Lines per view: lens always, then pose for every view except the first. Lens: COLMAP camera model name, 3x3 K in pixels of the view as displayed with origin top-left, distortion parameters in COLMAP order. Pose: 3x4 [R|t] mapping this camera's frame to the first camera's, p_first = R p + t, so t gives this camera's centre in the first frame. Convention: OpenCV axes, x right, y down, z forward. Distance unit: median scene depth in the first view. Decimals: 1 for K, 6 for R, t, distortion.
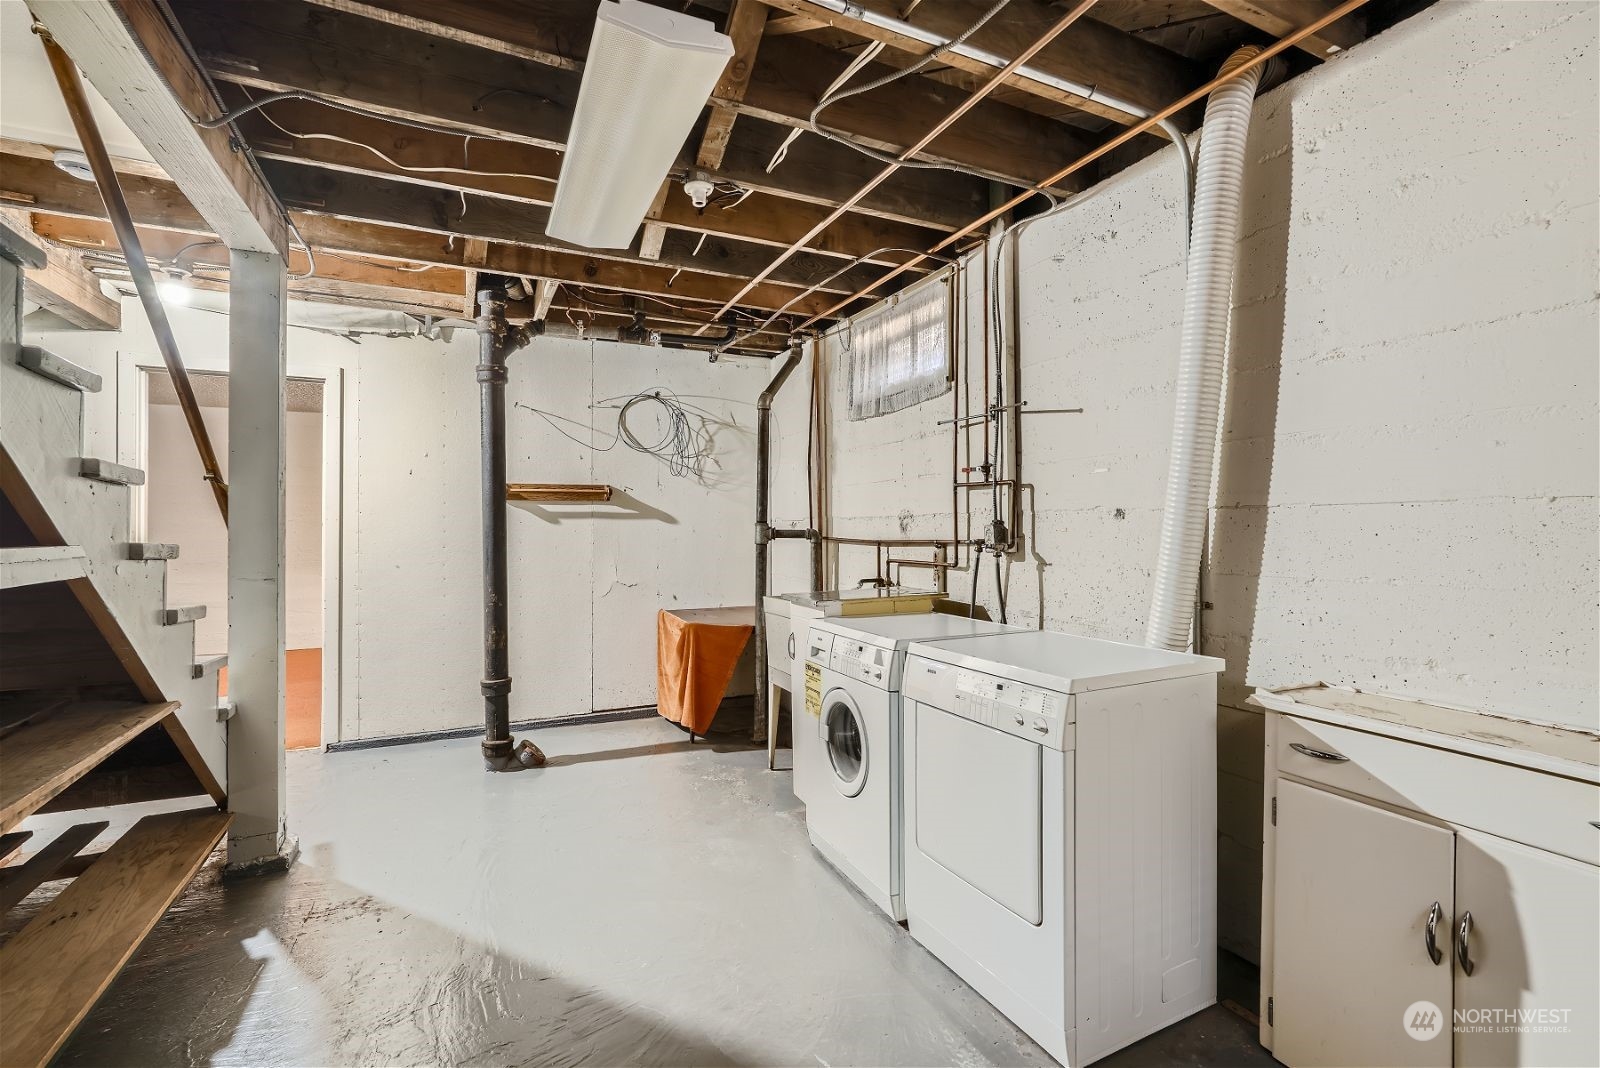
lens RADIAL K [[704.0, 0, 801.7], [0, 704.0, 528.5], [0, 0, 1]] dist [-0.015676, 0.006676]
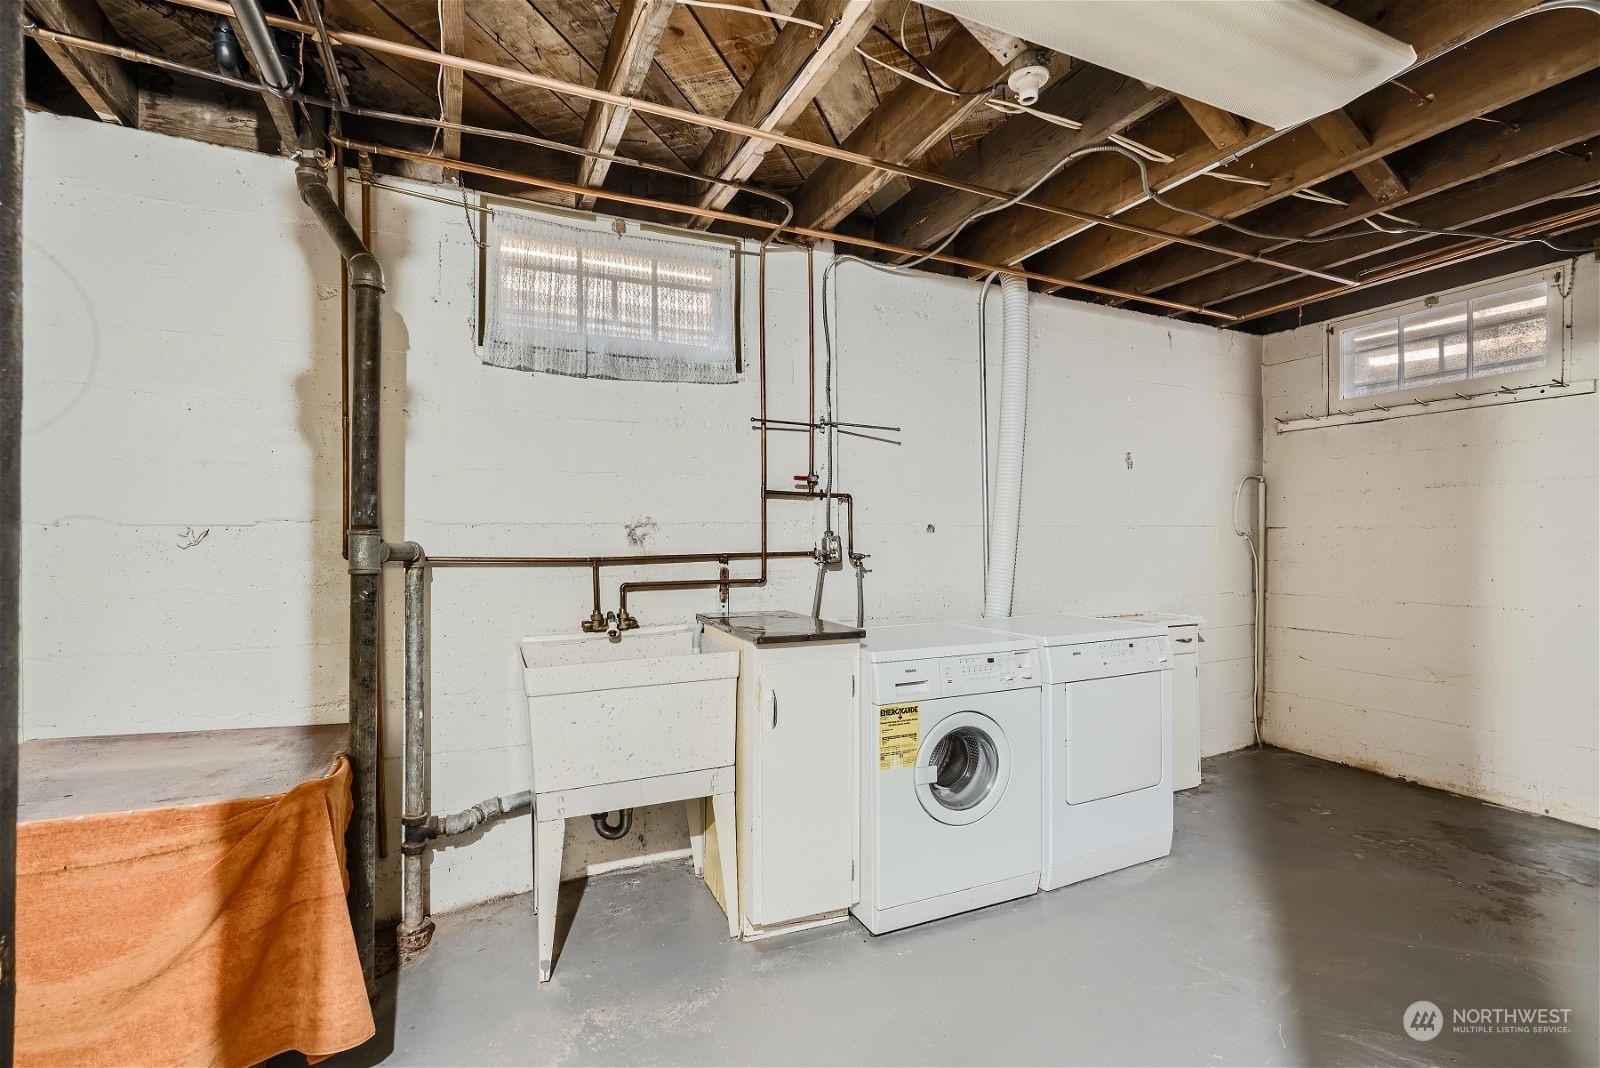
lens RADIAL K [[704.0, 0, 799.0], [0, 704.0, 535.2], [0, 0, 1]] dist [-0.015676, 0.006676]
pose [[0.034035, 0.006854, 0.999397, -0.645823], [0.003572, 0.999969, -0.006980, 0.000592], [-0.999414, 0.003807, 0.034009, 0.871534]]
